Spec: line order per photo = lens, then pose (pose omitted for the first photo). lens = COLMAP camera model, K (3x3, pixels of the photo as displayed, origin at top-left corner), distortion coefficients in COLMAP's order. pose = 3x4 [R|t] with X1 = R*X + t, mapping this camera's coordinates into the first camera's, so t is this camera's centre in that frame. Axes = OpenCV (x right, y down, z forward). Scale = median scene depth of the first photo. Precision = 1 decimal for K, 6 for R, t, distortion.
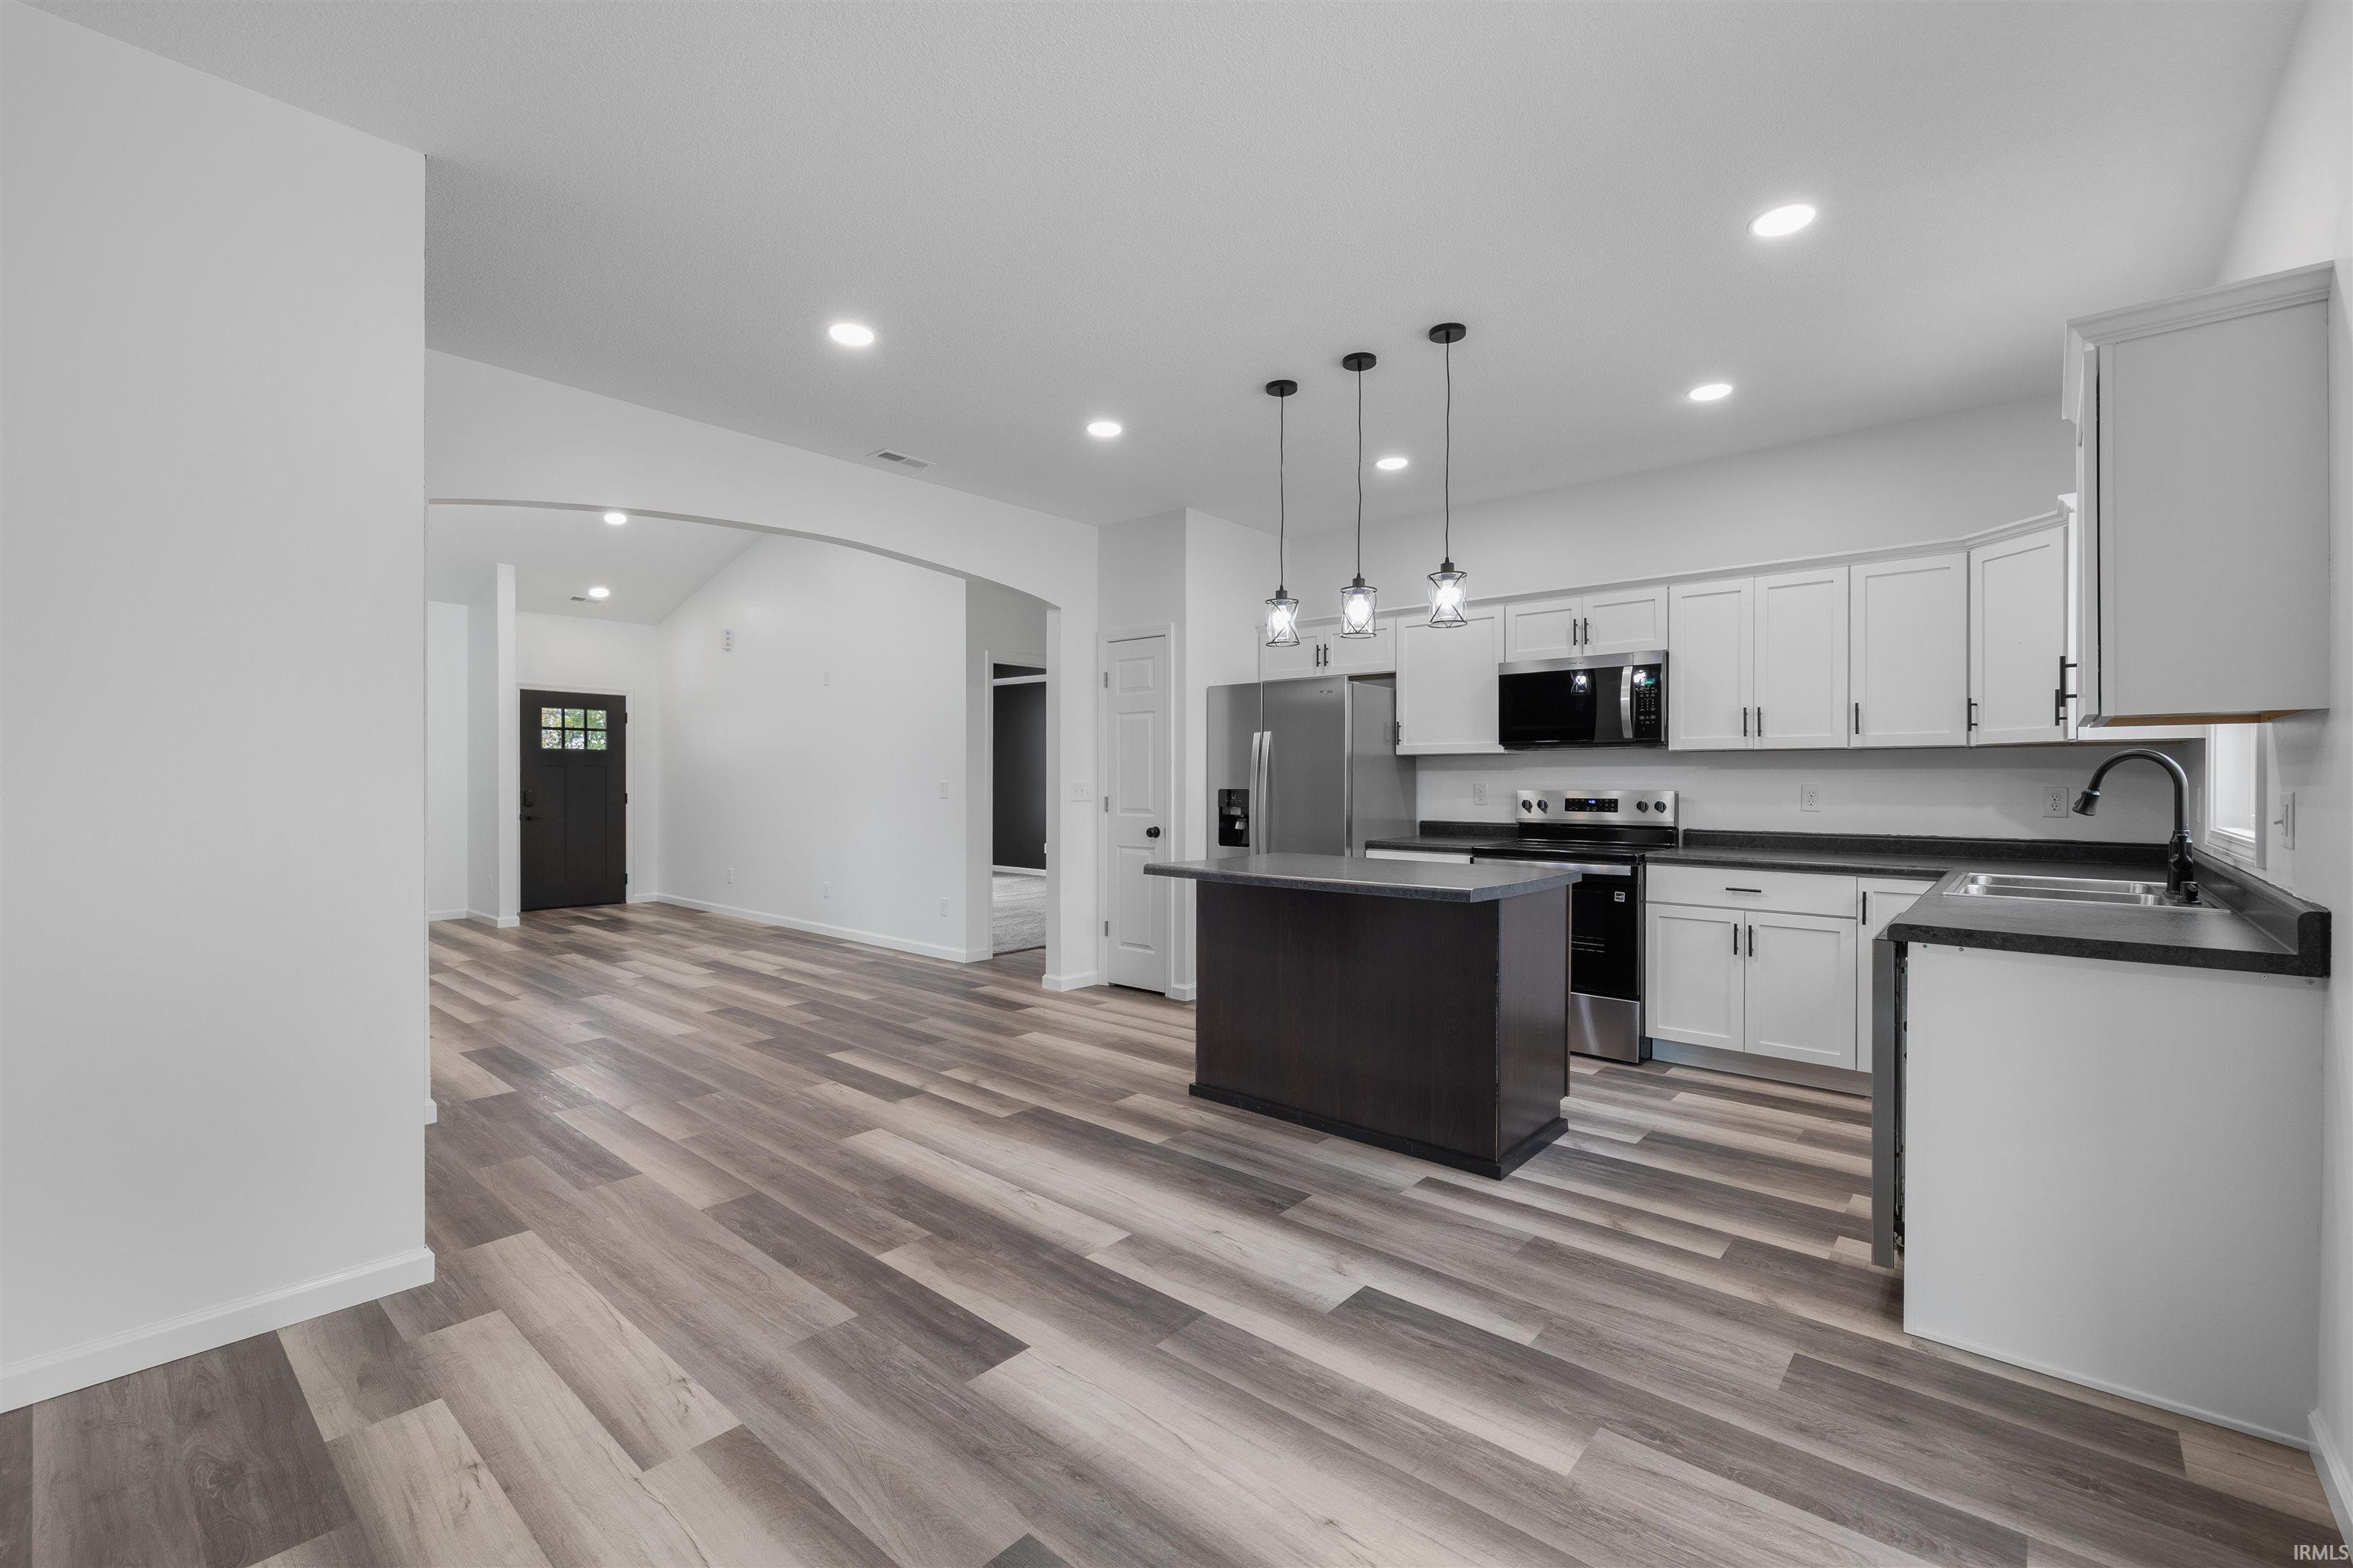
lens RADIAL K [[1001.5, 0, 1156.6], [0, 1001.5, 786.2], [0, 0, 1]] dist [0.002822, -0.000753]
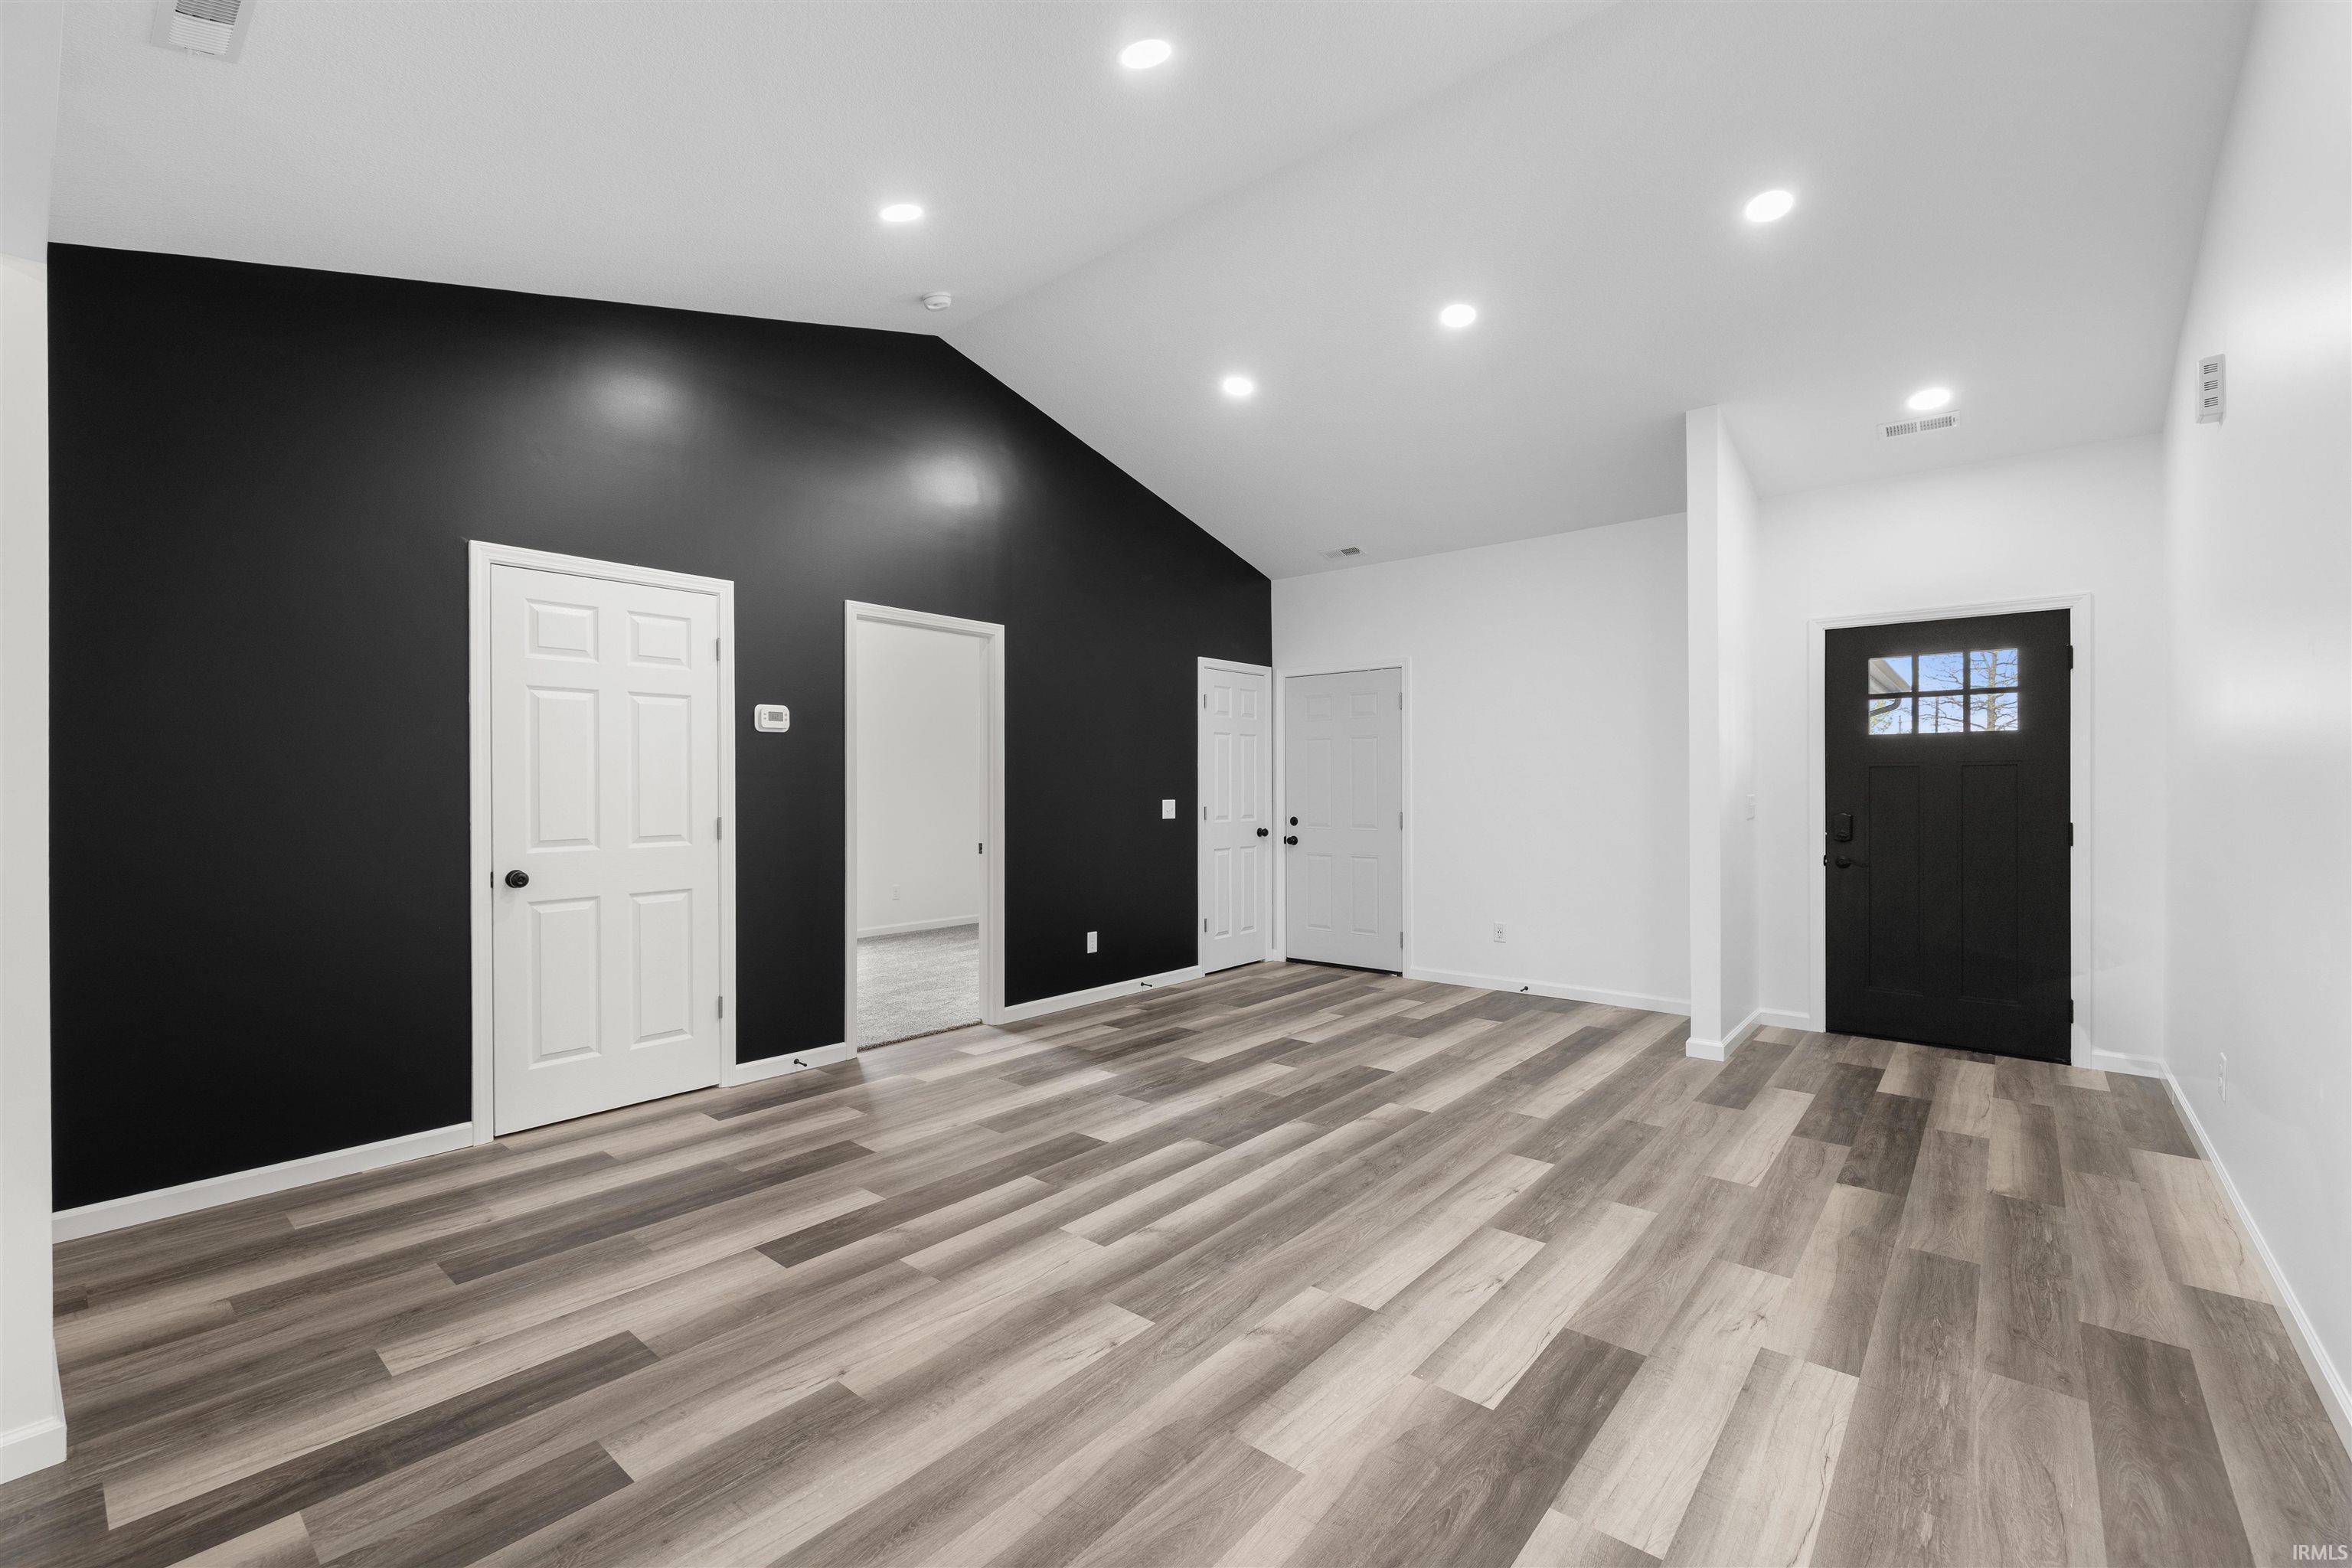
lens RADIAL K [[991.1, 0, 1175.2], [0, 991.1, 785.0], [0, 0, 1]] dist [-0.000827, 0.000731]
pose [[0.010751, -0.004969, -0.999930, -0.194158], [-0.006127, 0.999969, -0.005035, -0.012820], [0.999923, 0.006181, 0.010720, 1.340917]]
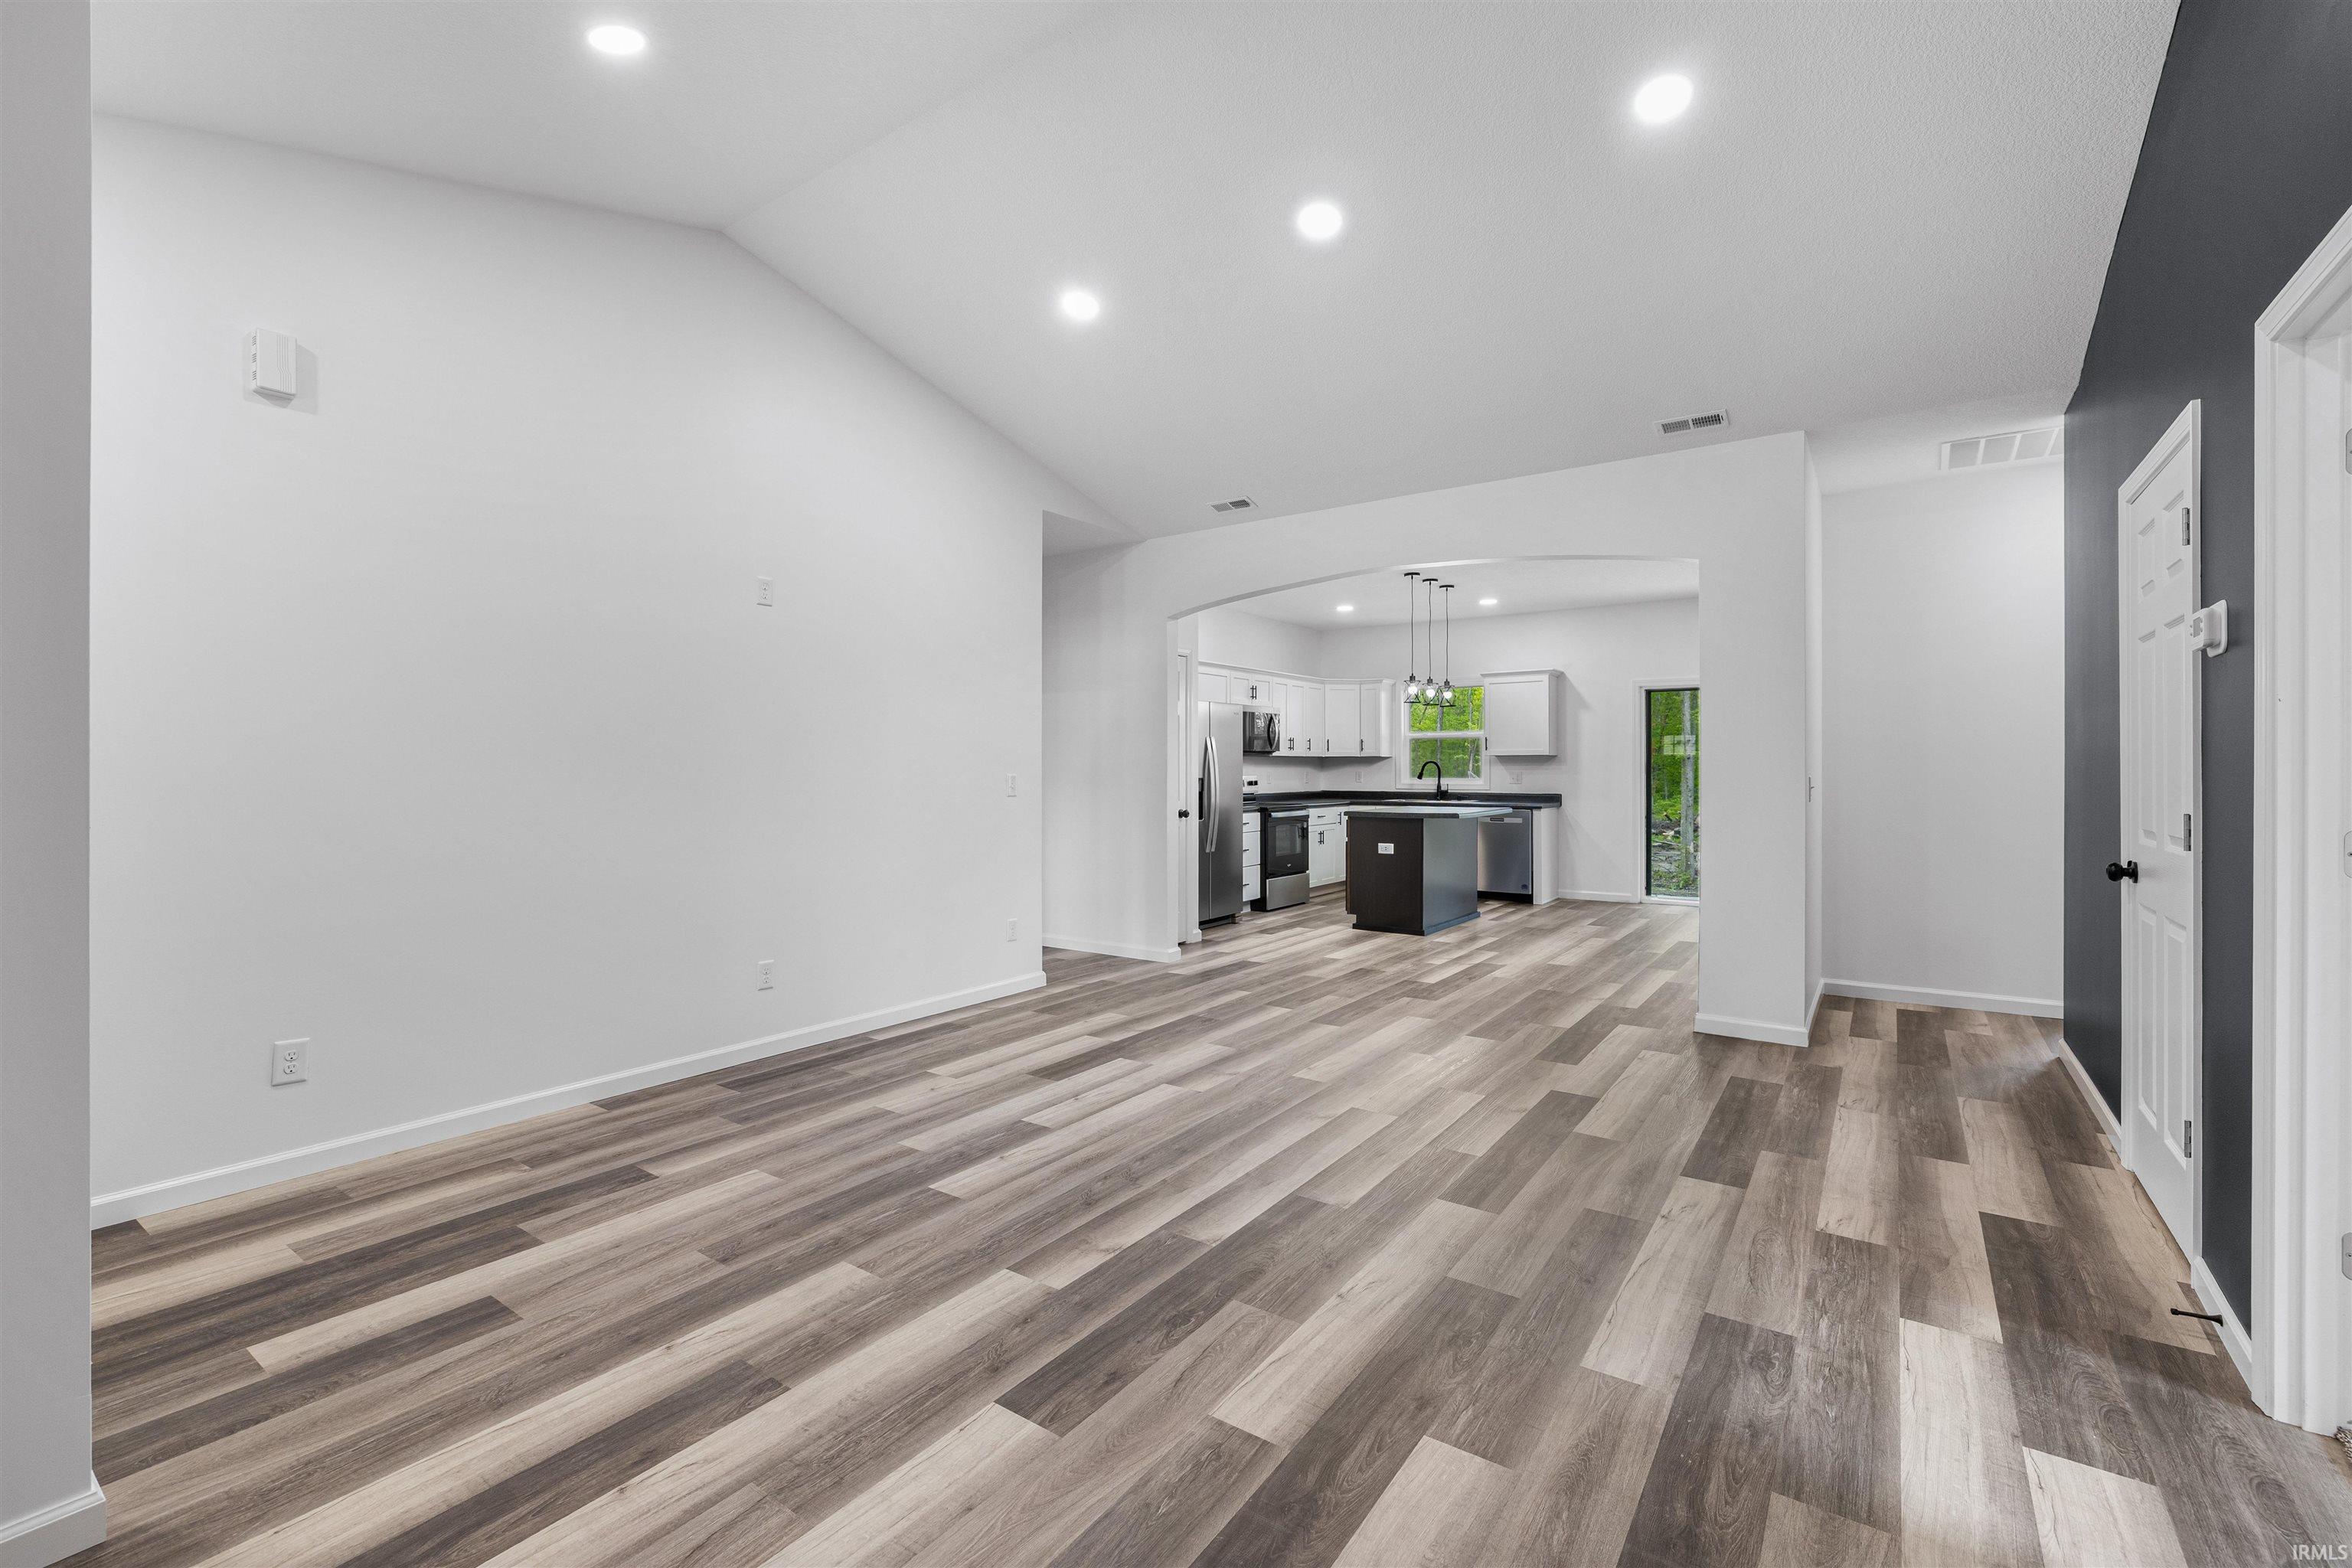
lens RADIAL K [[991.1, 0, 1185.2], [0, 991.1, 774.3], [0, 0, 1]] dist [-0.000827, 0.000731]
pose [[-0.106329, -0.006436, 0.994310, -1.657513], [0.010938, 0.999911, 0.007642, -0.016621], [-0.994271, 0.011688, -0.106249, 1.534728]]
